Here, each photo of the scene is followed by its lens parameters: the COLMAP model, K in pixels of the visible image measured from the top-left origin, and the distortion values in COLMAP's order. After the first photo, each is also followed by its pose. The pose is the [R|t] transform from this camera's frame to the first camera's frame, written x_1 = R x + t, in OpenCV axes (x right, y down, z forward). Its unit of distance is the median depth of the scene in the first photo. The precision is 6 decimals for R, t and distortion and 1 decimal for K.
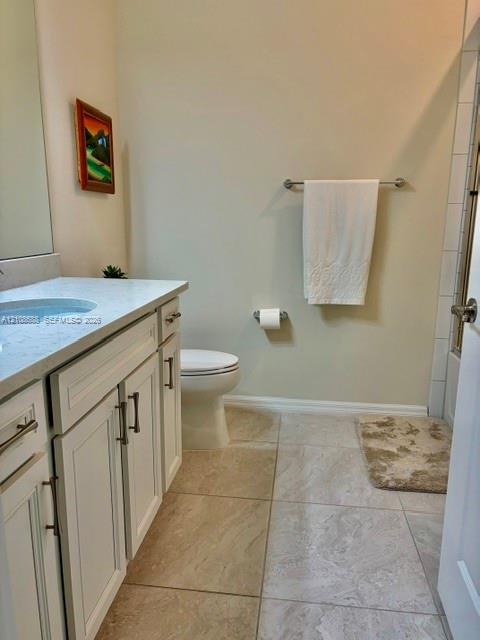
lens RADIAL K [[487.6, 0, 239.5], [0, 487.6, 319.7], [0, 0, 1]] dist [0.037050, -0.034492]
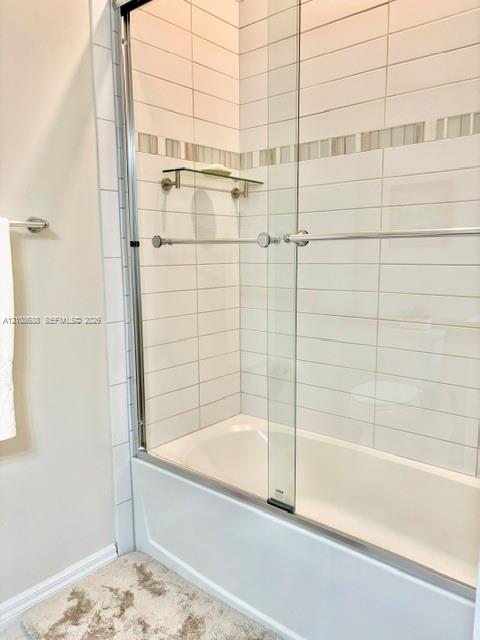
lens RADIAL K [[487.6, 0, 238.6], [0, 487.6, 322.2], [0, 0, 1]] dist [0.037050, -0.034492]
pose [[0.559492, -0.132296, 0.818210, -0.050229], [0.187578, 0.981777, 0.030477, -0.128856], [-0.807331, 0.136427, 0.574112, 0.449509]]
